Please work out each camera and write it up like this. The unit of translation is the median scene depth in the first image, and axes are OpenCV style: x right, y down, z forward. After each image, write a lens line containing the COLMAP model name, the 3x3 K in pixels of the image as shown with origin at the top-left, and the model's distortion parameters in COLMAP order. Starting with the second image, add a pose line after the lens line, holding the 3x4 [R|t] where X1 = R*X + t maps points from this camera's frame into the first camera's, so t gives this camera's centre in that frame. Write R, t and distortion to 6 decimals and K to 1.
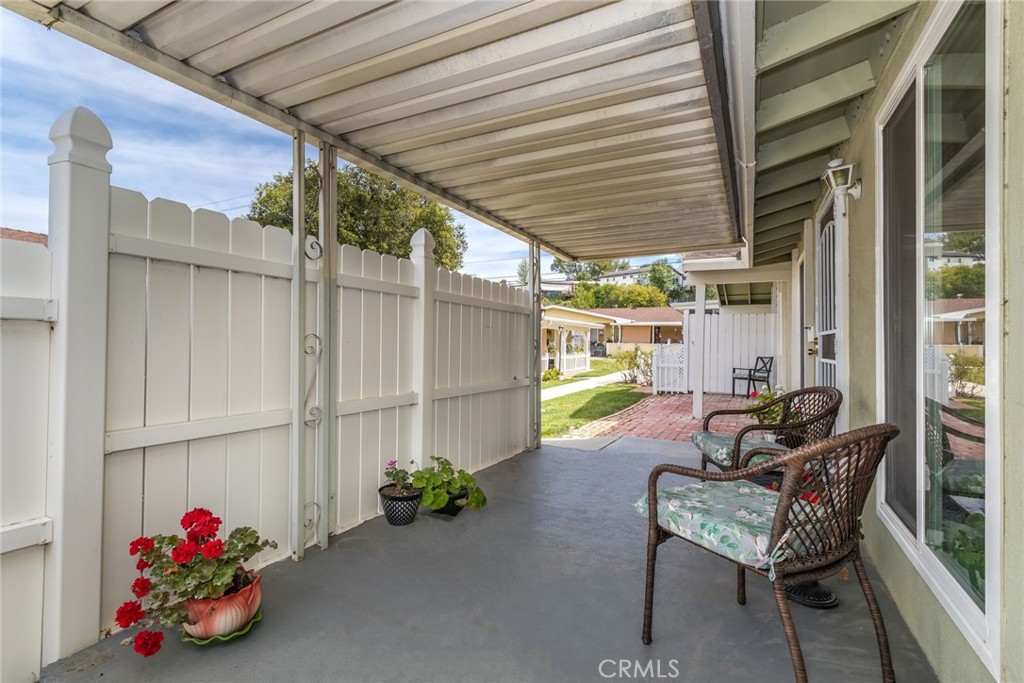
lens RADIAL K [[478.2, 0, 514.6], [0, 478.2, 341.7], [0, 0, 1]] dist [0.001836, 0.000500]
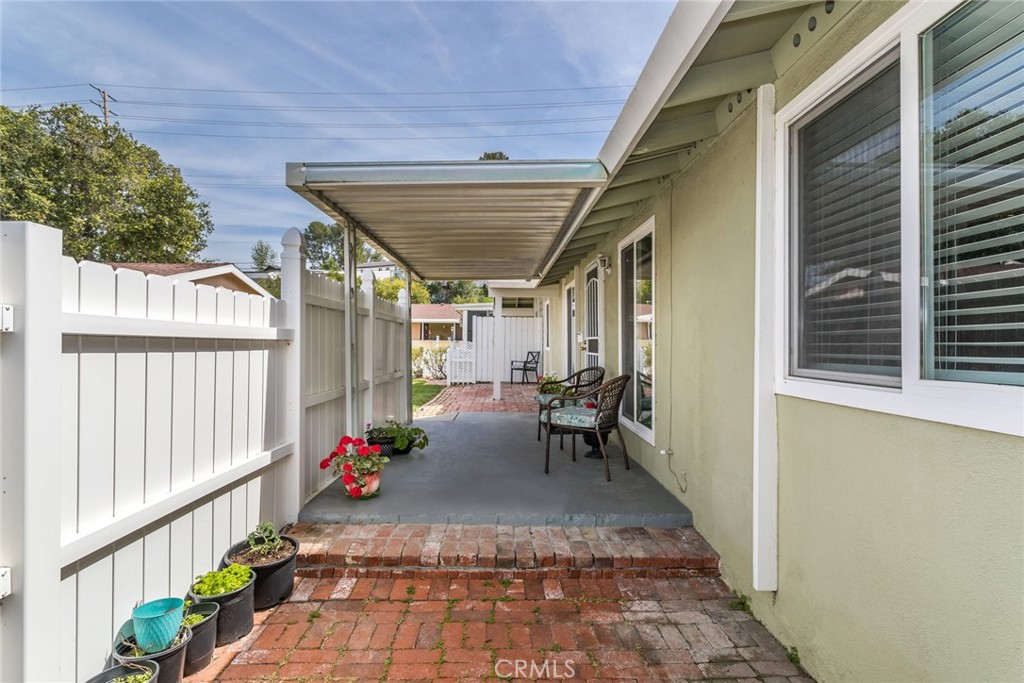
lens RADIAL K [[522.8, 0, 512.0], [0, 522.8, 341.5], [0, 0, 1]] dist [-0.001700, 0.000016]
pose [[0.882436, -0.007925, 0.470365, -0.184612], [0.004005, 0.999948, 0.009334, -0.008766], [-0.470415, -0.006353, 0.882423, -0.203793]]
